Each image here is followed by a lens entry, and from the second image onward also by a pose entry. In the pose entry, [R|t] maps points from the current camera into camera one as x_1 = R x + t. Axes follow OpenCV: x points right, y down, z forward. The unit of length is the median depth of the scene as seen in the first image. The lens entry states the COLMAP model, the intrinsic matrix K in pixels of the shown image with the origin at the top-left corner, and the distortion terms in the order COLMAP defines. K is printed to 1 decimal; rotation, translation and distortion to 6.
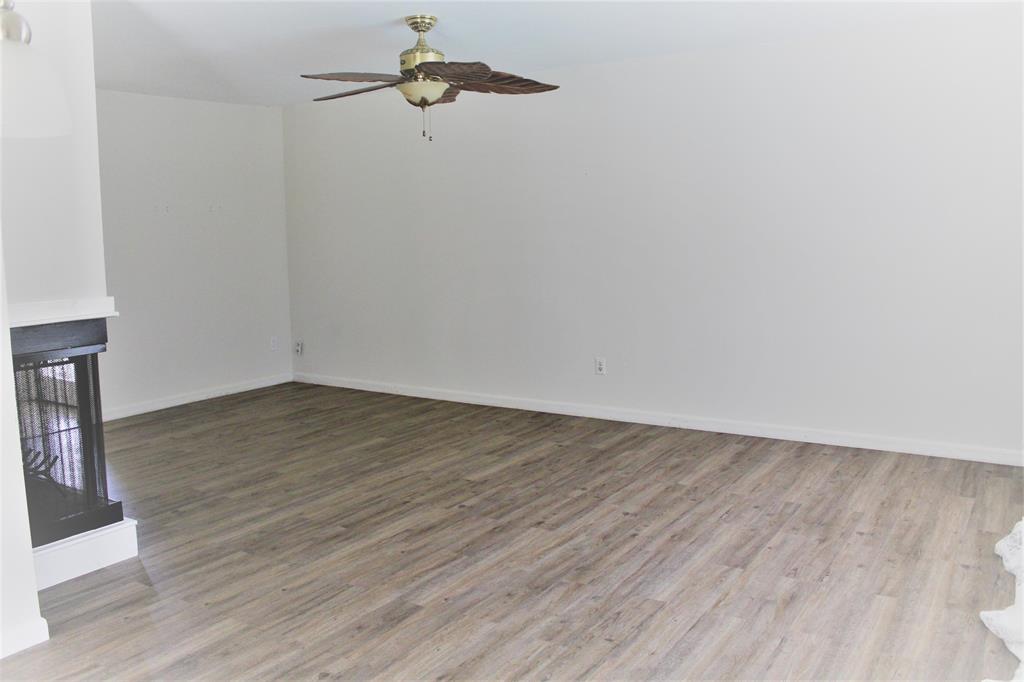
lens RADIAL K [[858.1, 0, 503.6], [0, 858.1, 337.3], [0, 0, 1]] dist [-0.160092, 0.131534]
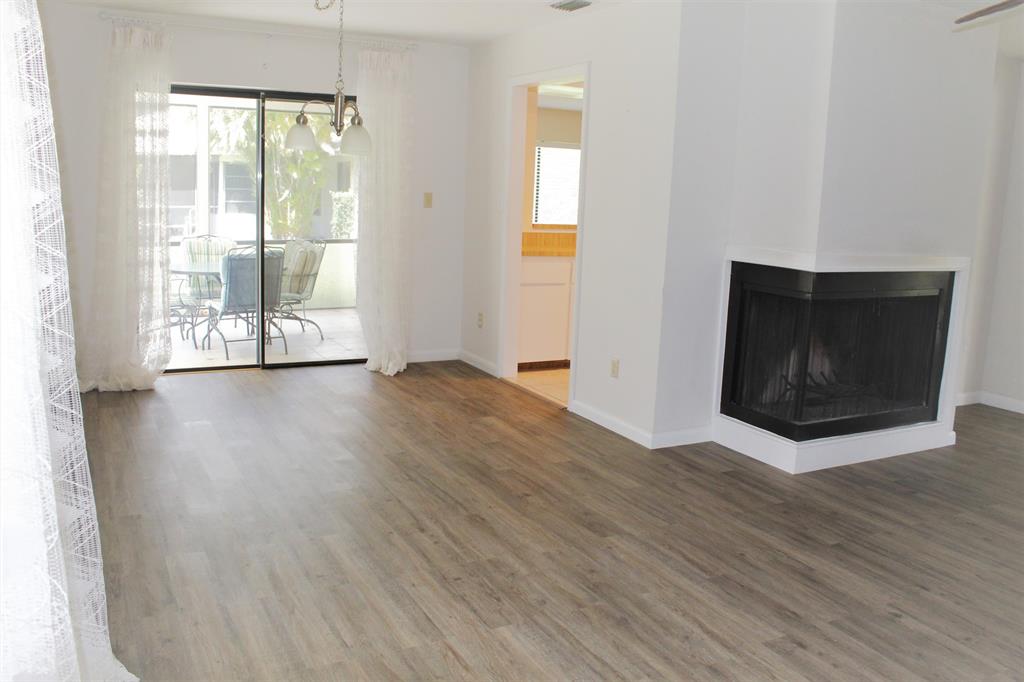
lens RADIAL K [[858.1, 0, 502.6], [0, 858.1, 339.5], [0, 0, 1]] dist [-0.160092, 0.131534]
pose [[-0.486978, 0.155071, -0.859538, 0.759428], [-0.142197, 0.956906, 0.253201, -0.165234], [0.861761, 0.245527, -0.443942, 1.128810]]
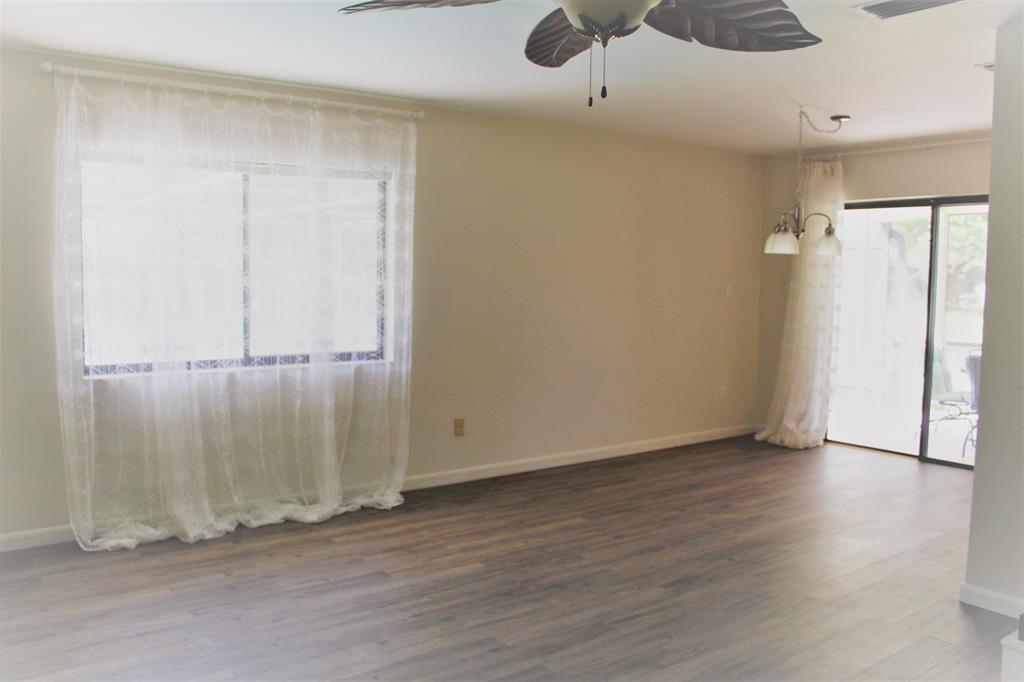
lens RADIAL K [[858.1, 0, 515.5], [0, 858.1, 336.5], [0, 0, 1]] dist [-0.160092, 0.131534]
pose [[-0.943220, -0.018180, 0.331670, -0.255262], [0.048945, 0.979995, 0.192908, -0.244505], [-0.328542, 0.198188, -0.923462, 1.827085]]
